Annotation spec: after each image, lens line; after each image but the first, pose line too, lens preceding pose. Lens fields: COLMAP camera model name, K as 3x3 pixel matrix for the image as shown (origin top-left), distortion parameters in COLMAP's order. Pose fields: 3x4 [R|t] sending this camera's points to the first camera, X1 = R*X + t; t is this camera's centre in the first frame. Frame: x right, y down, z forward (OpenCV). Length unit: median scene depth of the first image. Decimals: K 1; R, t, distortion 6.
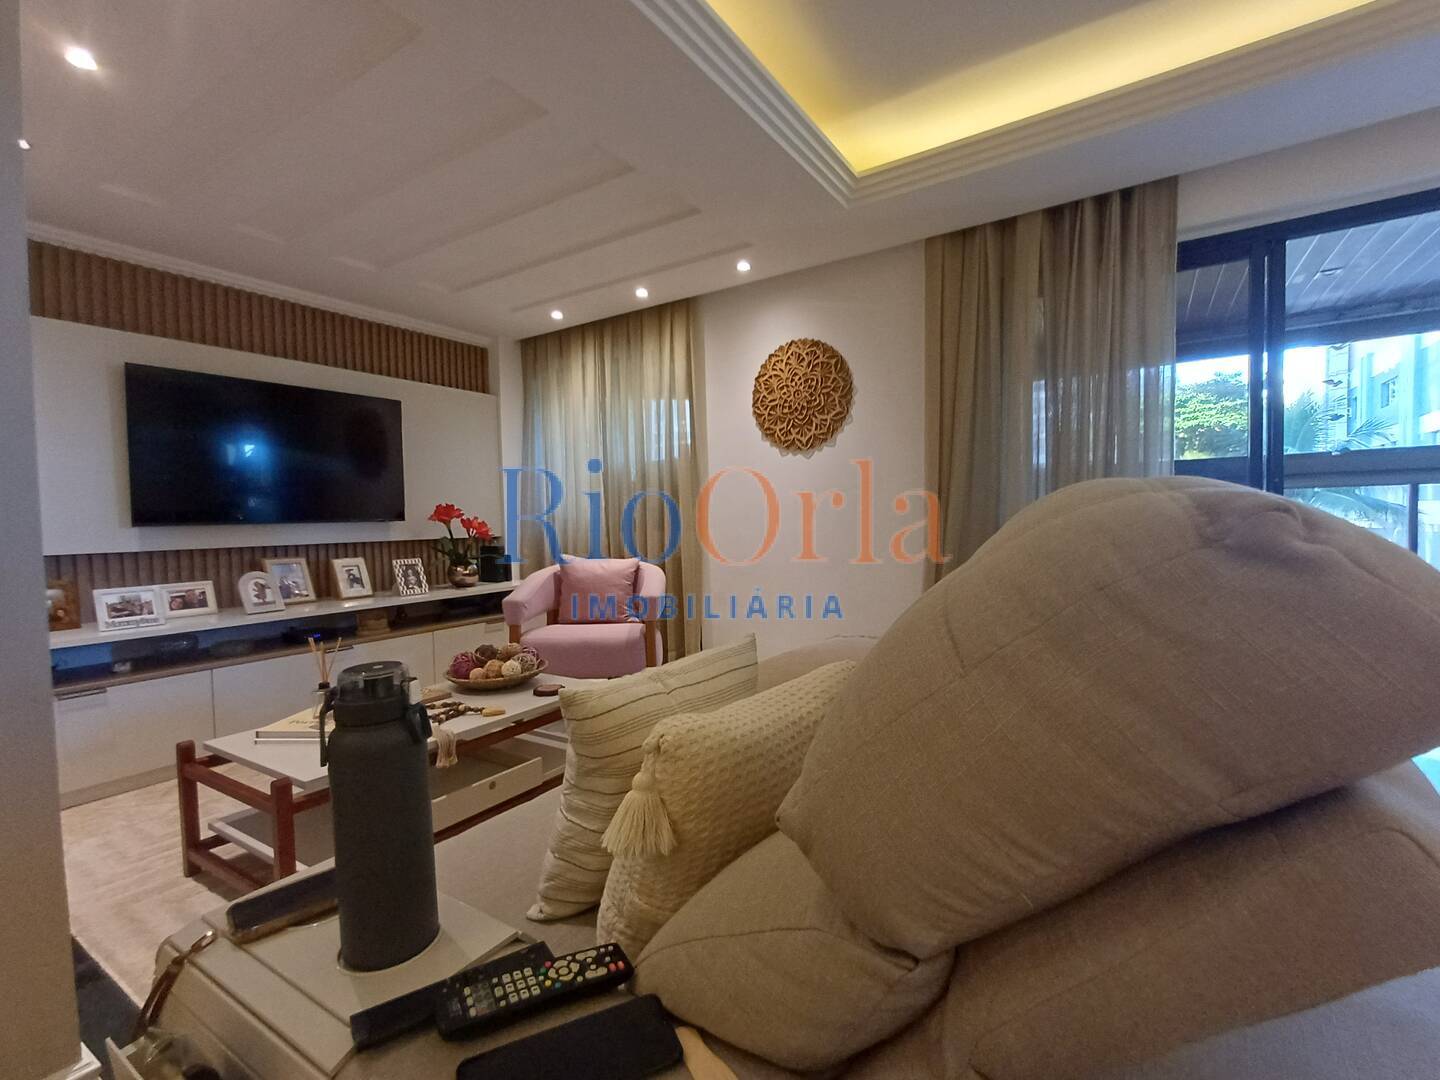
lens RADIAL K [[657.2, 0, 728.6], [0, 657.2, 542.9], [0, 0, 1]] dist [0.001915, -0.003547]
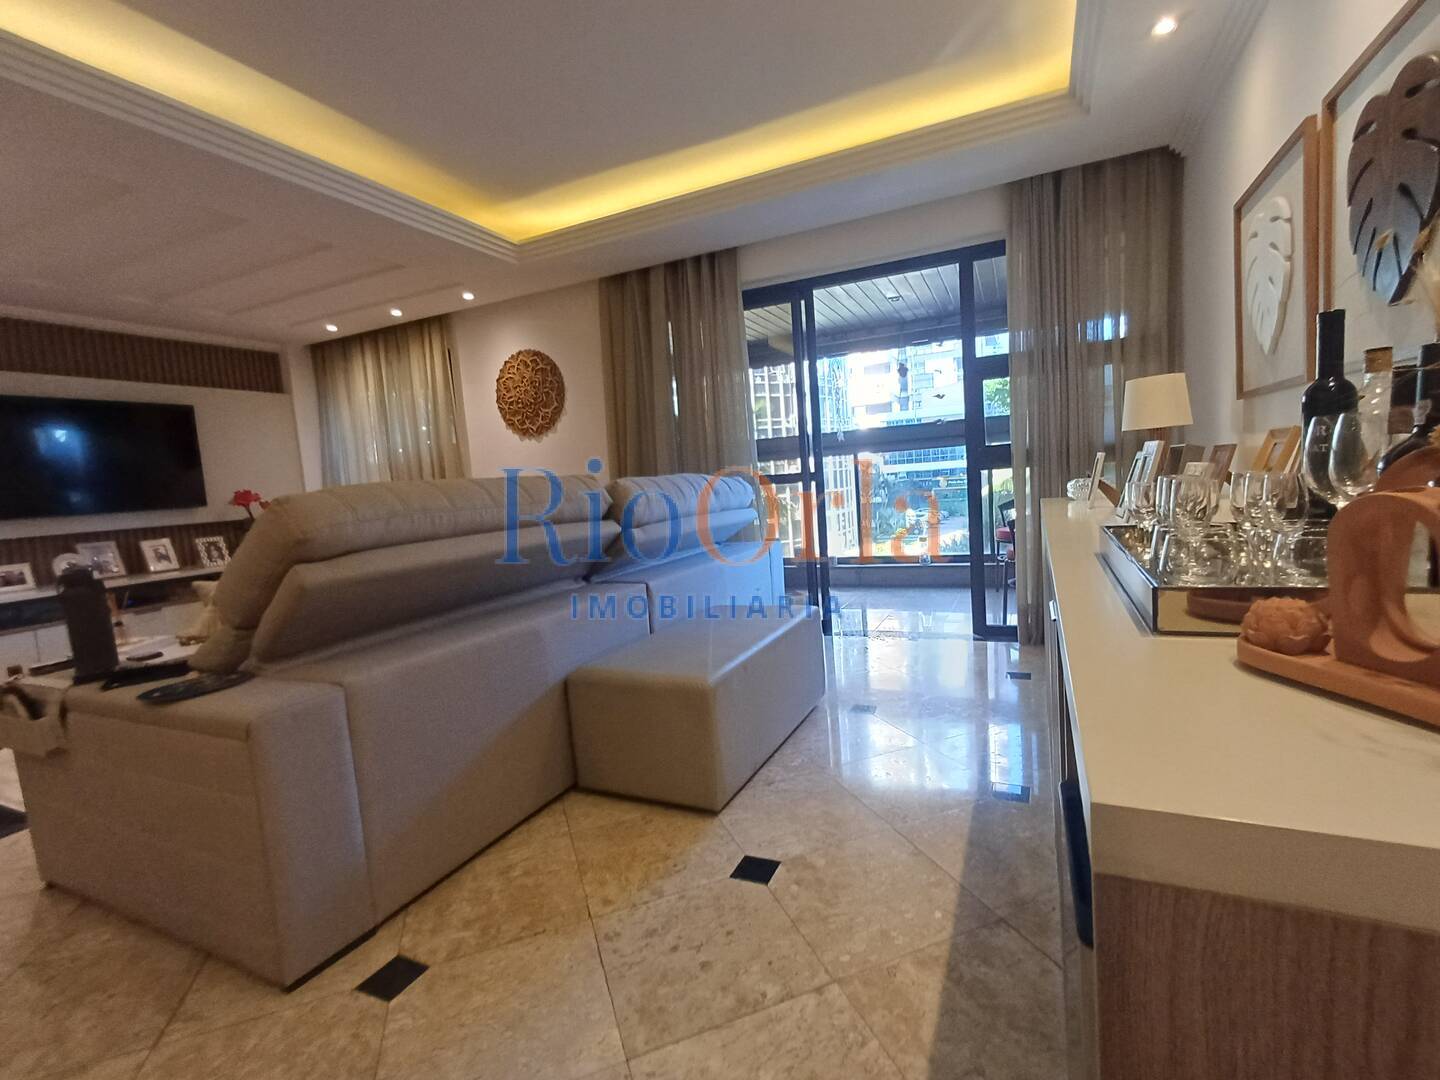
lens RADIAL K [[657.2, 0, 710.7], [0, 657.2, 541.4], [0, 0, 1]] dist [0.001915, -0.003547]
pose [[0.988894, -0.056524, 0.137457, 0.263555], [0.050214, 0.997538, 0.048954, 0.019355], [-0.139886, -0.041509, 0.989297, -0.332670]]
